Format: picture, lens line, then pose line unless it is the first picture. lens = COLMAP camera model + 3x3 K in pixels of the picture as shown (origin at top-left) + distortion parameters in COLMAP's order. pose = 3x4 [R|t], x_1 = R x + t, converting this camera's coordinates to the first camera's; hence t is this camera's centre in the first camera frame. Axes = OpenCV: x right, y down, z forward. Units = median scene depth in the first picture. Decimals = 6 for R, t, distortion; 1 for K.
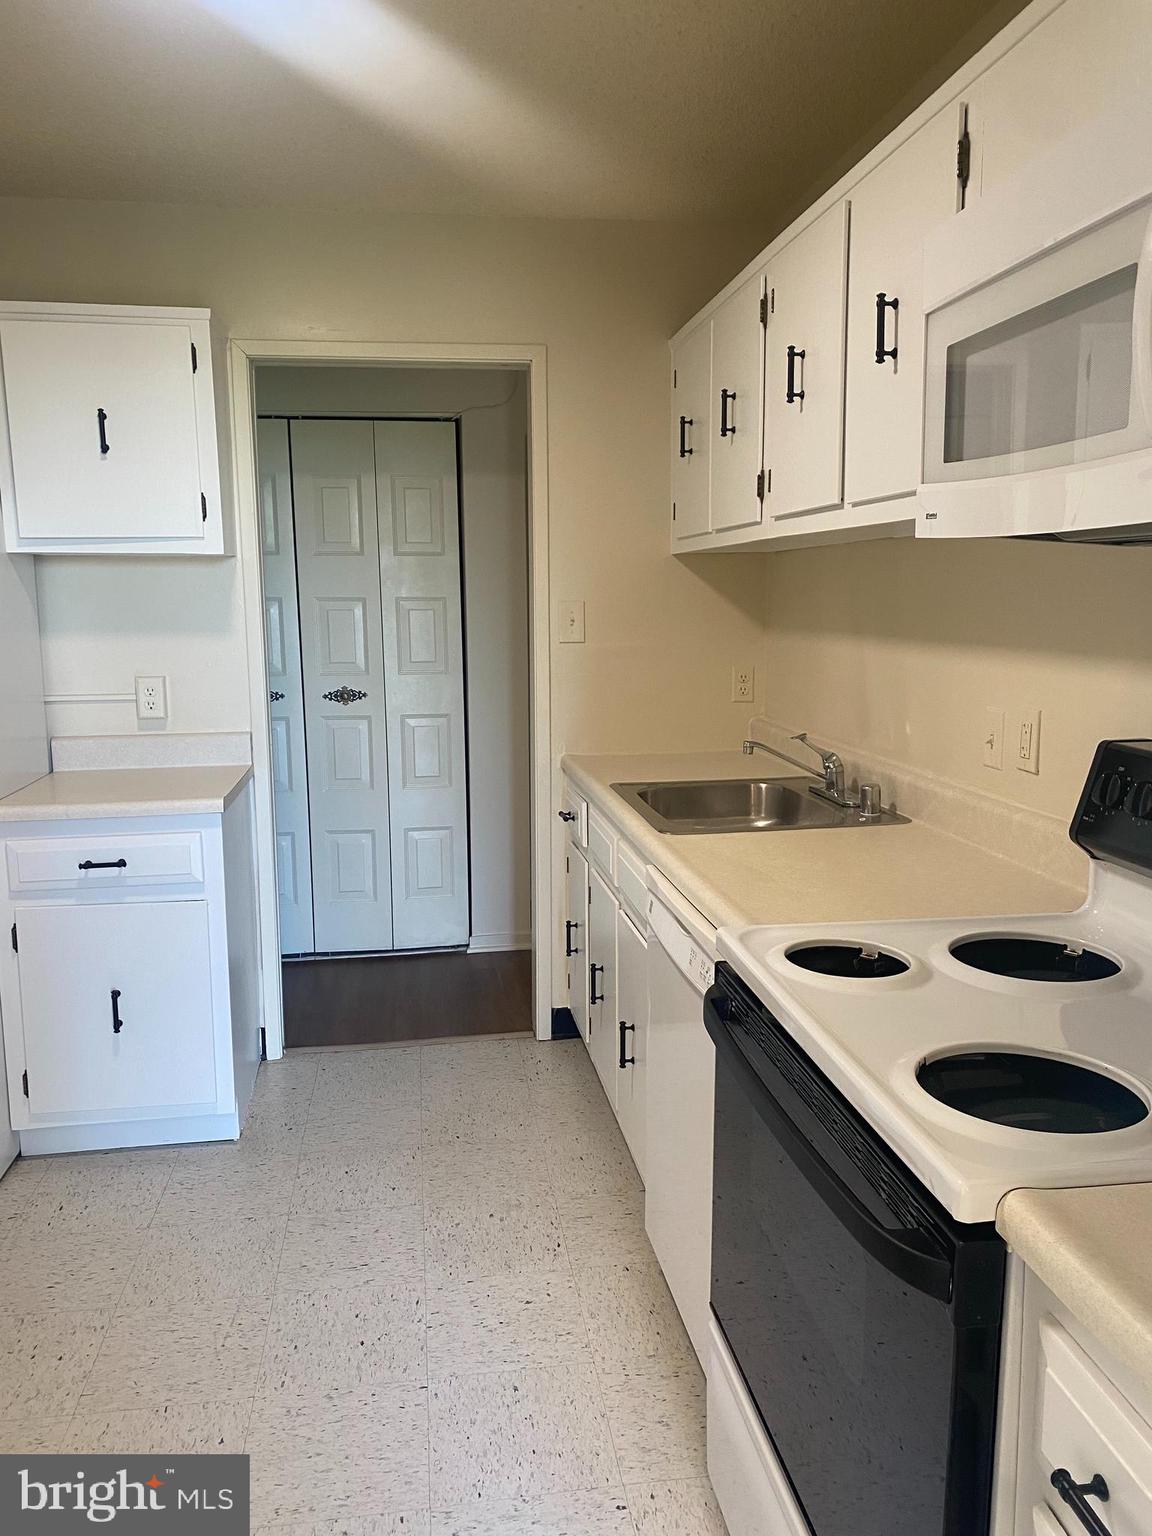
lens RADIAL K [[1176.2, 0, 582.6], [0, 1176.2, 768.3], [0, 0, 1]] dist [0.036285, -0.037257]
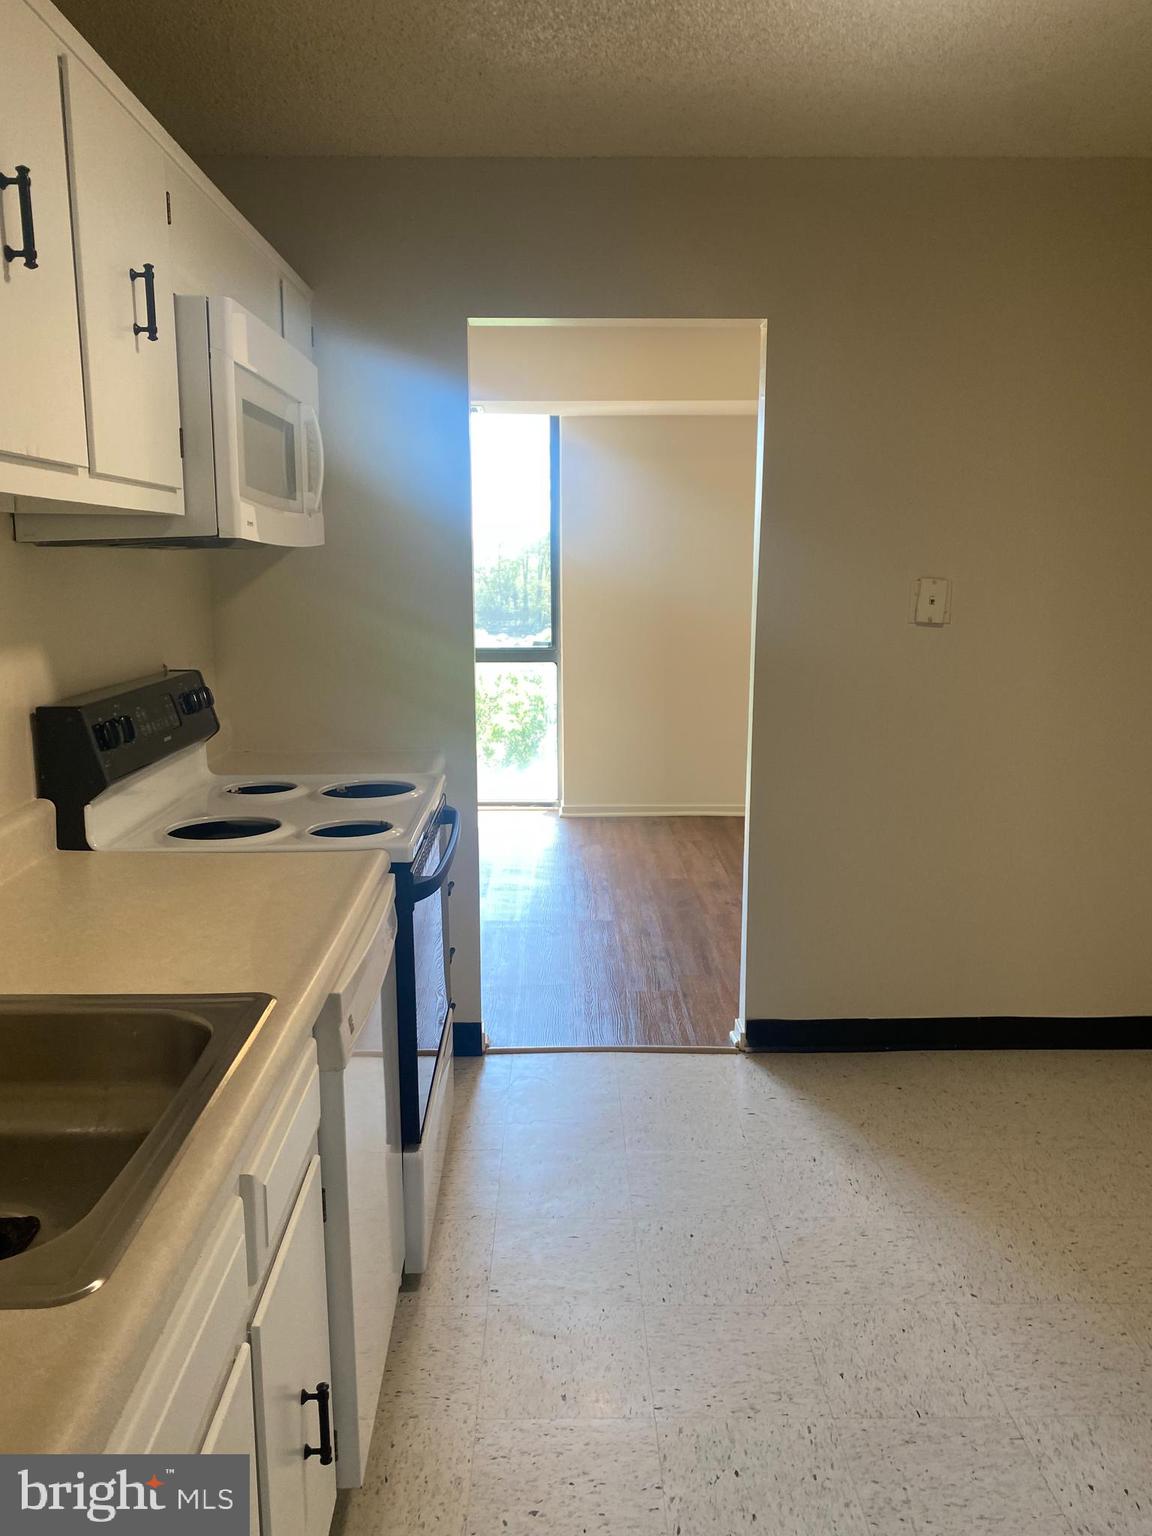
lens RADIAL K [[1158.3, 0, 570.3], [0, 1158.3, 772.1], [0, 0, 1]] dist [0.008399, -0.002978]
pose [[-0.990881, -0.016962, 0.133667, -0.141530], [0.026935, 0.947084, 0.319855, -0.212798], [-0.132020, 0.320538, -0.937990, 1.353201]]
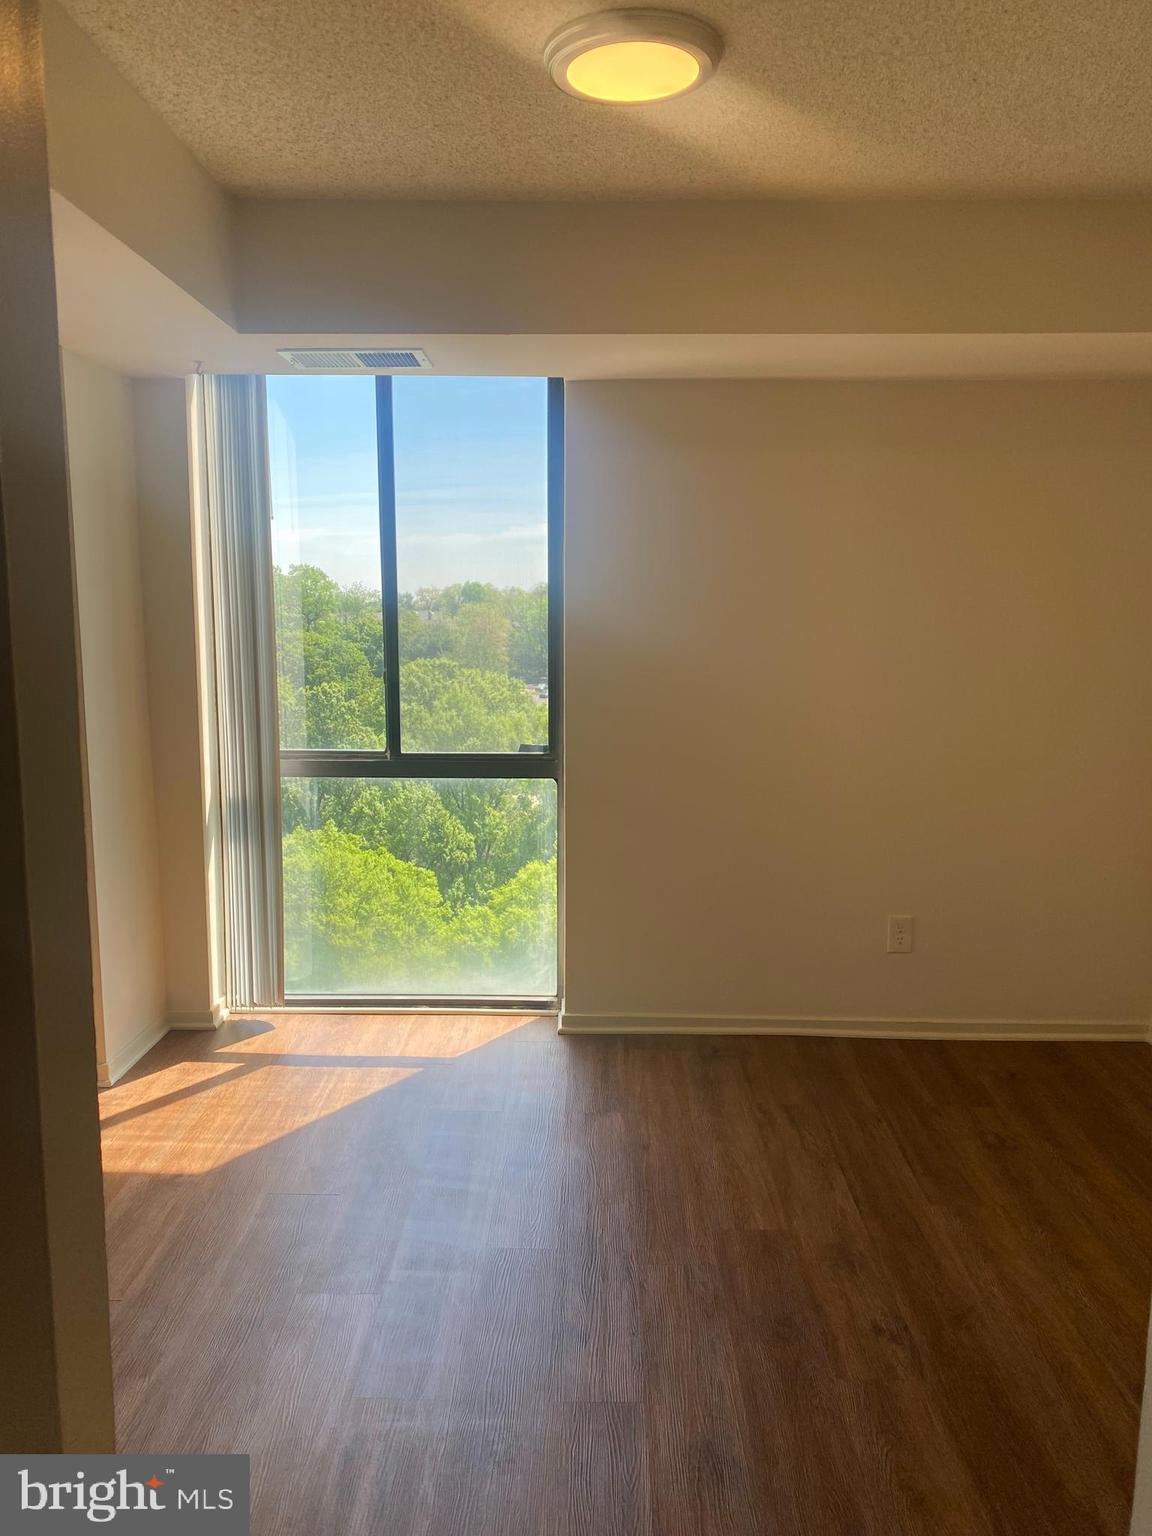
lens RADIAL K [[1154.1, 0, 567.9], [0, 1154.1, 763.5], [0, 0, 1]] dist [0.179265, -0.510540]
pose [[-0.985264, -0.022849, 0.169508, -0.053247], [0.024539, 0.961901, 0.272296, -0.083742], [-0.169271, 0.272443, -0.947165, 0.420597]]
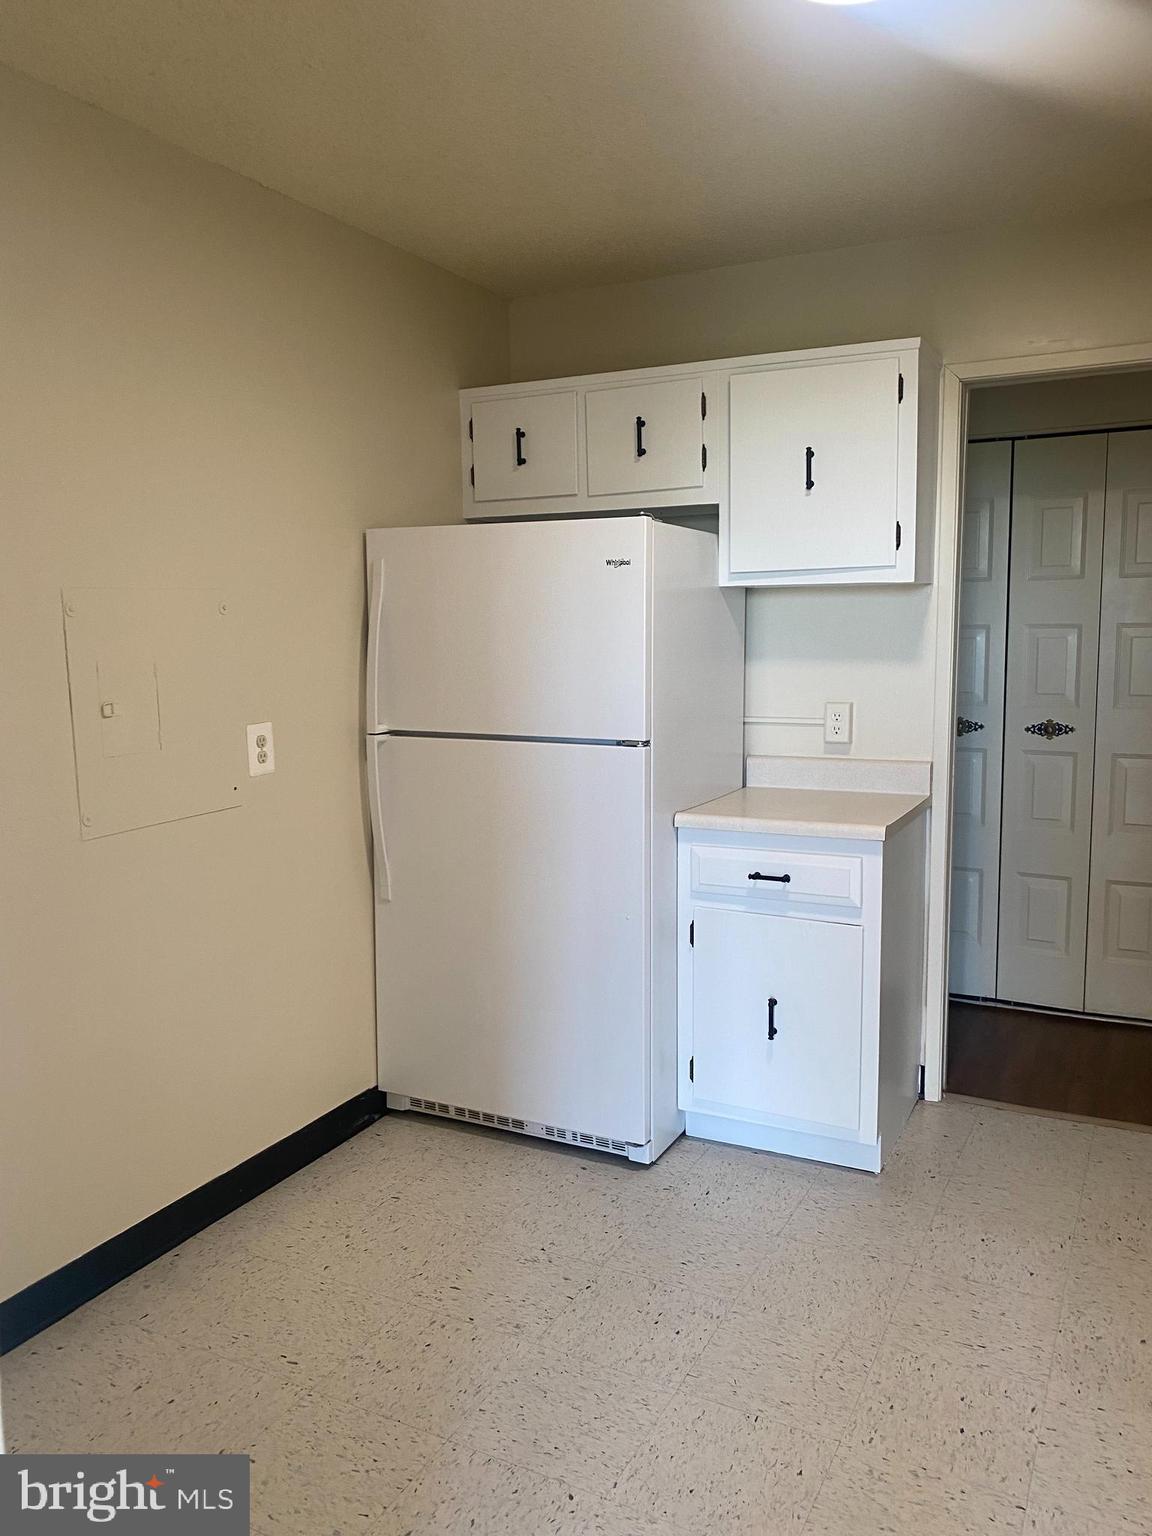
lens RADIAL K [[1174.0, 0, 580.7], [0, 1174.0, 768.0], [0, 0, 1]] dist [0.021254, -0.012904]
pose [[0.815329, 0.067817, -0.575013, 0.054743], [-0.081352, 0.996683, 0.002198, -0.005637], [0.573254, 0.044986, 0.818142, 0.044320]]
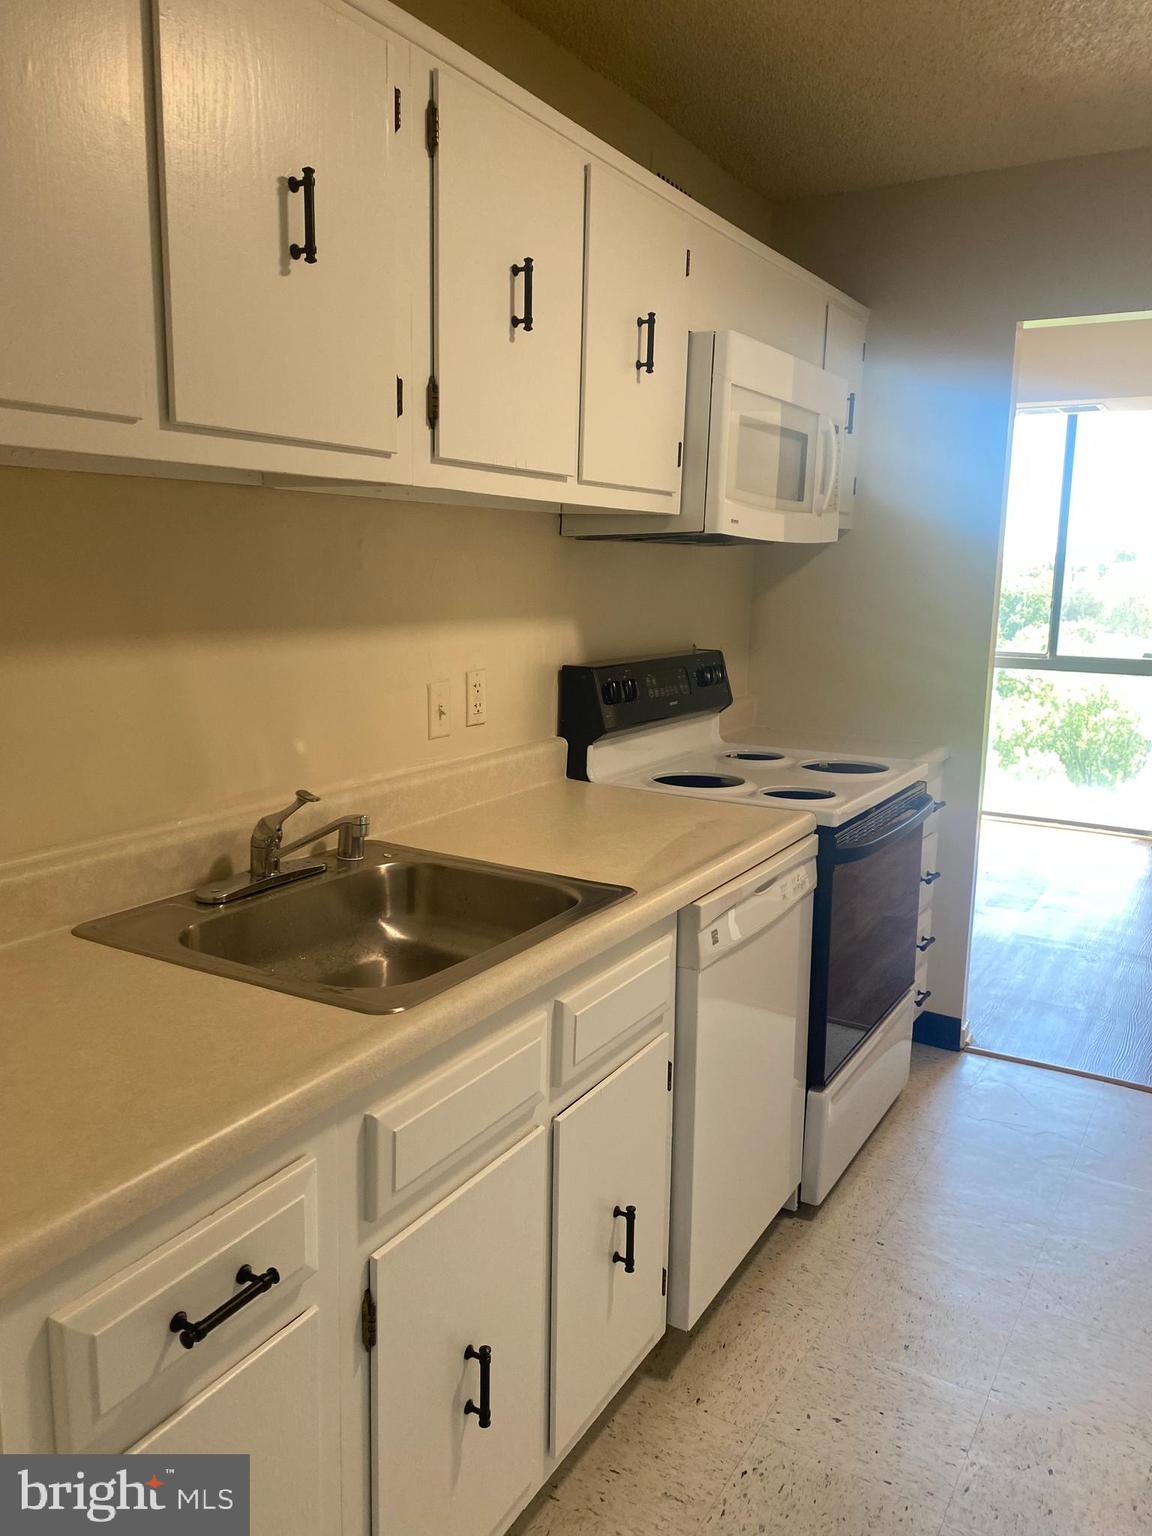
lens RADIAL K [[1161.0, 0, 576.0], [0, 1161.0, 768.0], [0, 0, 1]] dist [0.017464, -0.002539]
pose [[-0.772848, -0.117577, 0.623604, -0.319004], [0.079222, 0.957122, 0.278642, -0.206696], [-0.629627, 0.264751, -0.730395, 1.396987]]
